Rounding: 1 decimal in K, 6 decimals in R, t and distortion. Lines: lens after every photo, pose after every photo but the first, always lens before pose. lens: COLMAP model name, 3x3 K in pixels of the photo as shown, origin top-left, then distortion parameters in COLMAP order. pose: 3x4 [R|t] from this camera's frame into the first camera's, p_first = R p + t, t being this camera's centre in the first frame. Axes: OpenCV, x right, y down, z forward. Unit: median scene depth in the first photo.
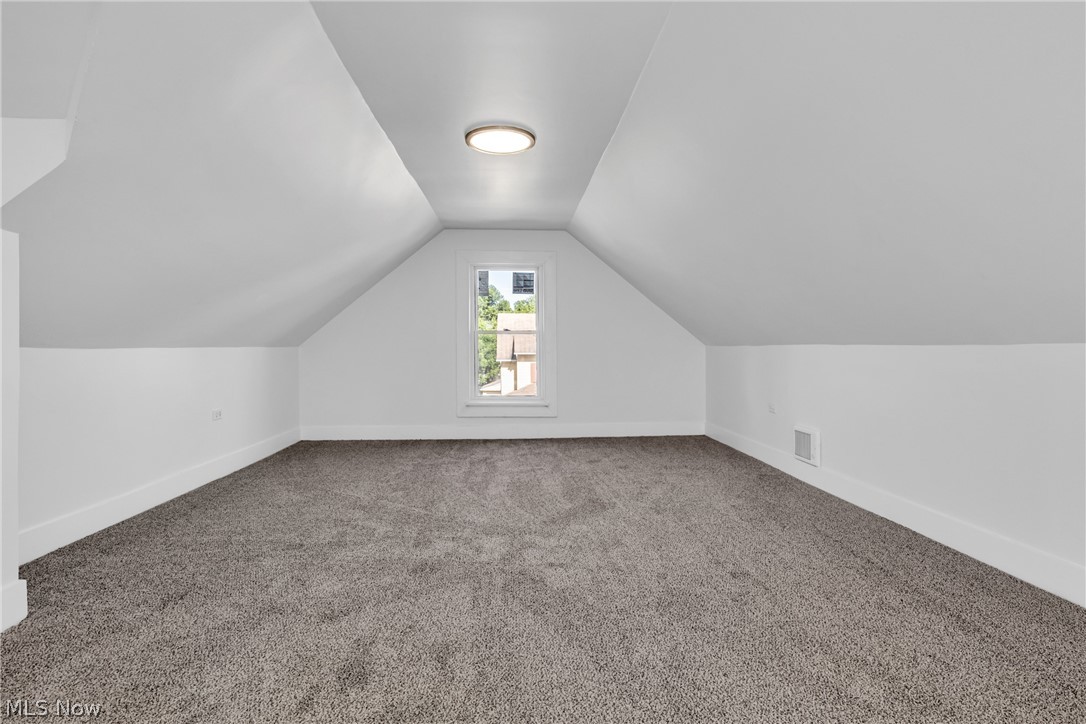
lens RADIAL K [[558.9, 0, 542.8], [0, 558.9, 341.2], [0, 0, 1]] dist [-0.004608, -0.000077]
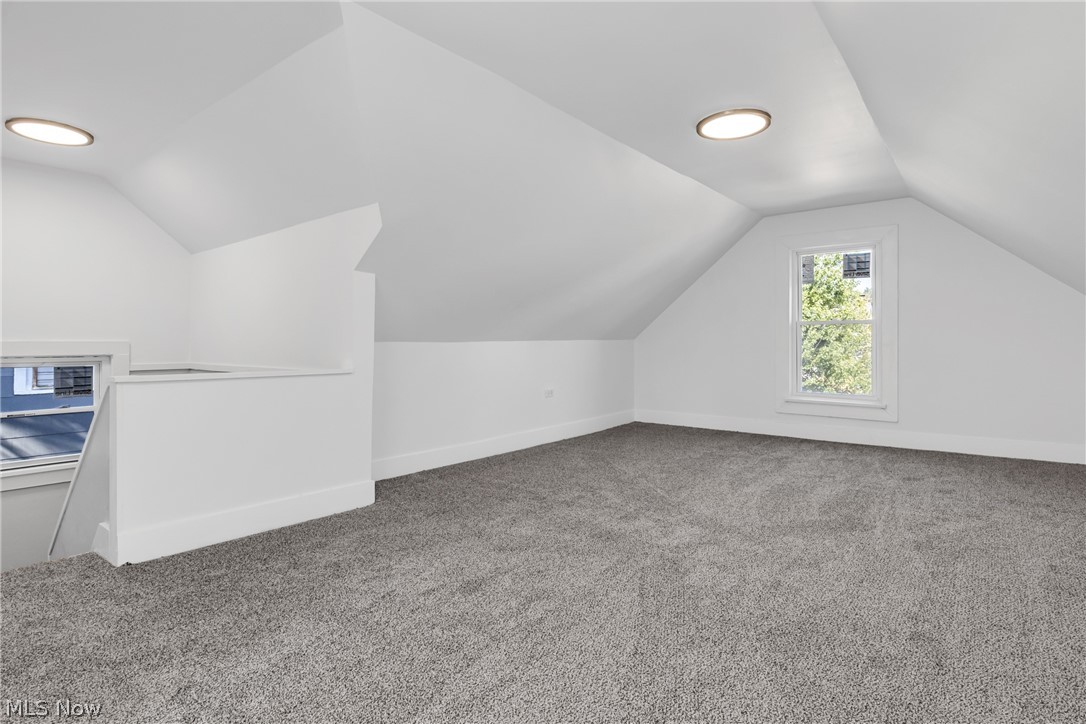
lens RADIAL K [[543.1, 0, 541.7], [0, 543.1, 352.2], [0, 0, 1]] dist [-0.004780, -0.004059]
pose [[0.742524, 0.010584, -0.669735, 0.296217], [0.012321, 0.999490, 0.029456, -0.000392], [0.669706, -0.030124, 0.742015, 0.075476]]
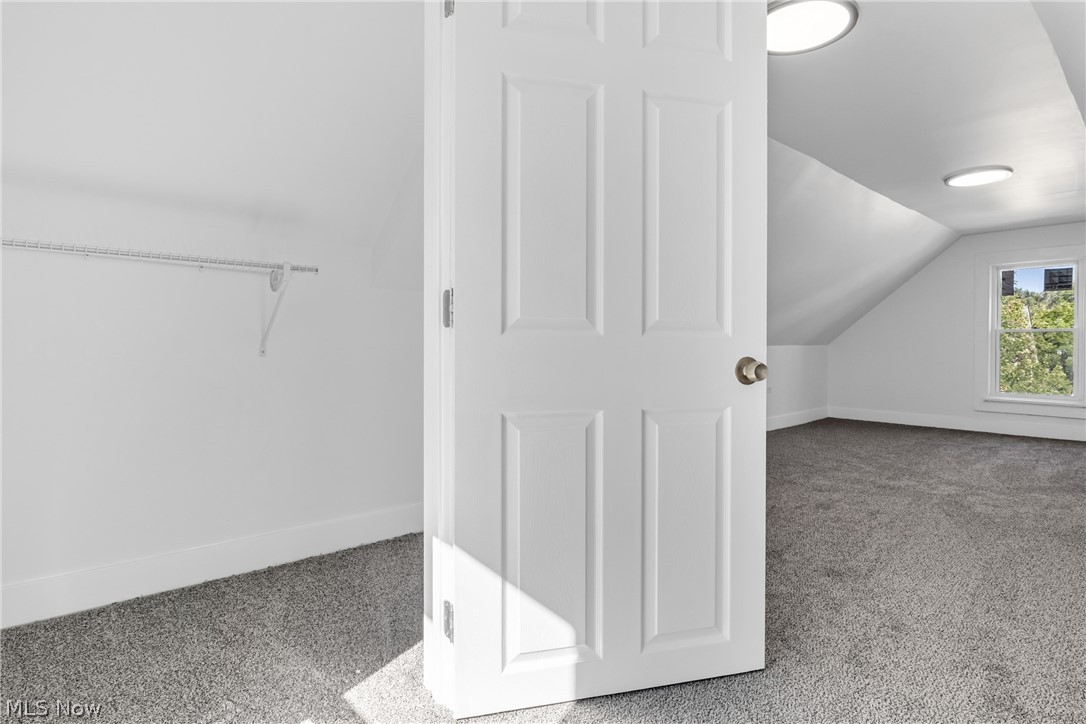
lens RADIAL K [[543.1, 0, 573.6], [0, 543.1, 359.3], [0, 0, 1]] dist [-0.004780, -0.004059]
pose [[0.635610, 0.019539, -0.771763, 0.274795], [0.010233, 0.999379, 0.033730, -0.009898], [0.771943, -0.029337, 0.635015, -0.436579]]
